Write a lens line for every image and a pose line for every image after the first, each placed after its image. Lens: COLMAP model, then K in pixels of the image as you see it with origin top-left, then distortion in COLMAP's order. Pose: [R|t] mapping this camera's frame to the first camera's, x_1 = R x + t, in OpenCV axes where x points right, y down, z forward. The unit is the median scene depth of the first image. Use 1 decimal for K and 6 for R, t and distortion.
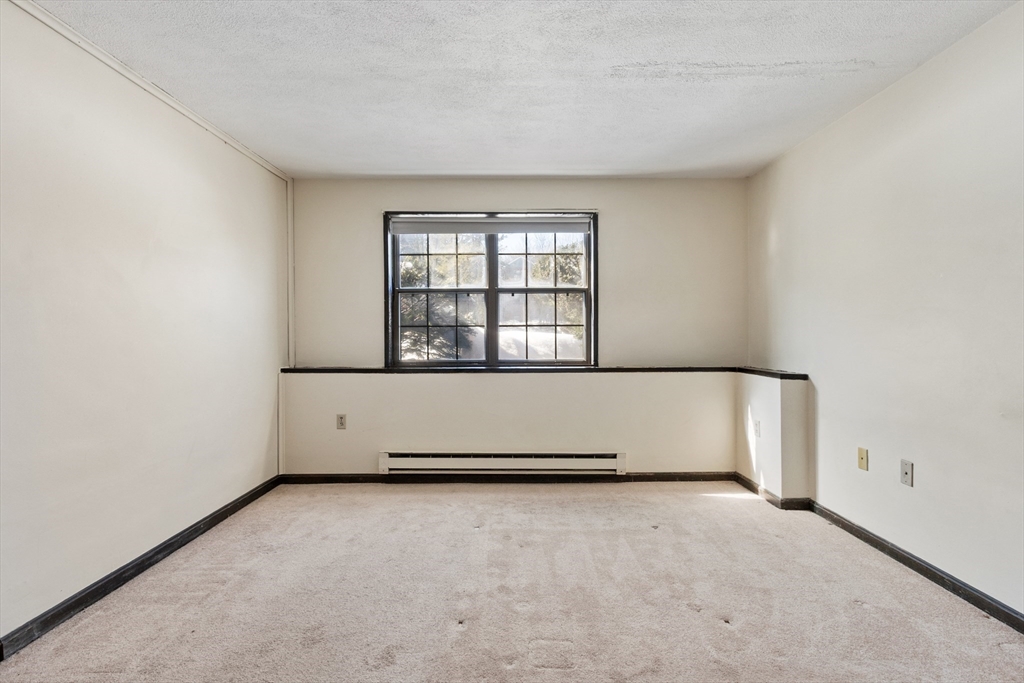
lens RADIAL K [[513.6, 0, 511.8], [0, 513.6, 343.0], [0, 0, 1]] dist [0.000086, -0.000412]
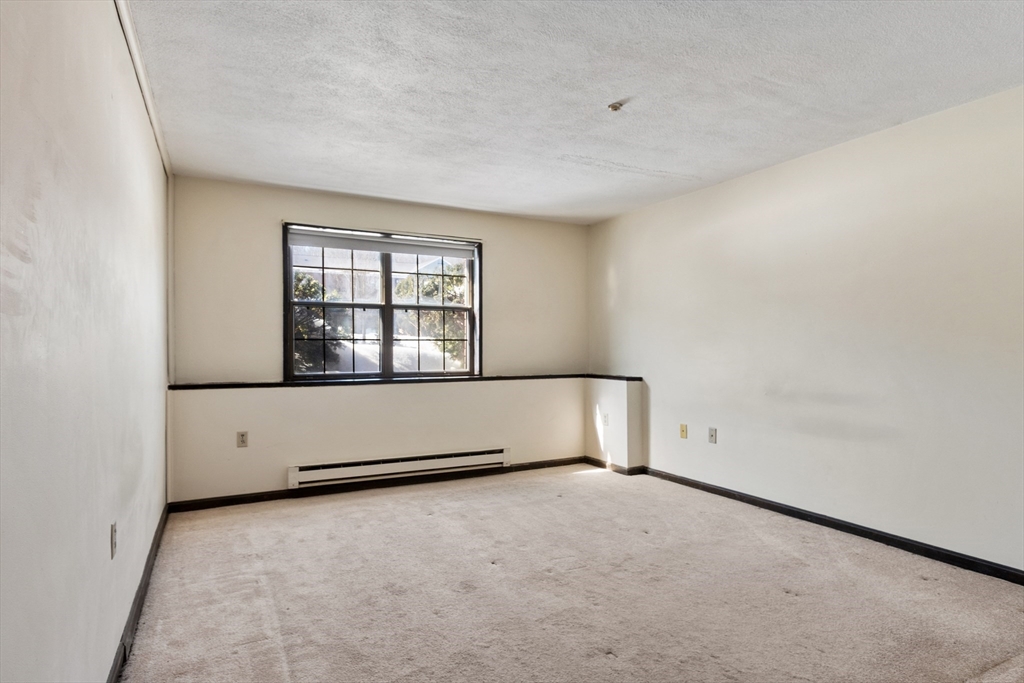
lens RADIAL K [[567.9, 0, 526.6], [0, 567.9, 356.1], [0, 0, 1]] dist [-0.002318, 0.000064]
pose [[0.879057, -0.004760, 0.476693, -0.368359], [0.006334, 0.999979, -0.001694, 0.004288], [-0.476675, 0.004508, 0.879068, -0.174956]]
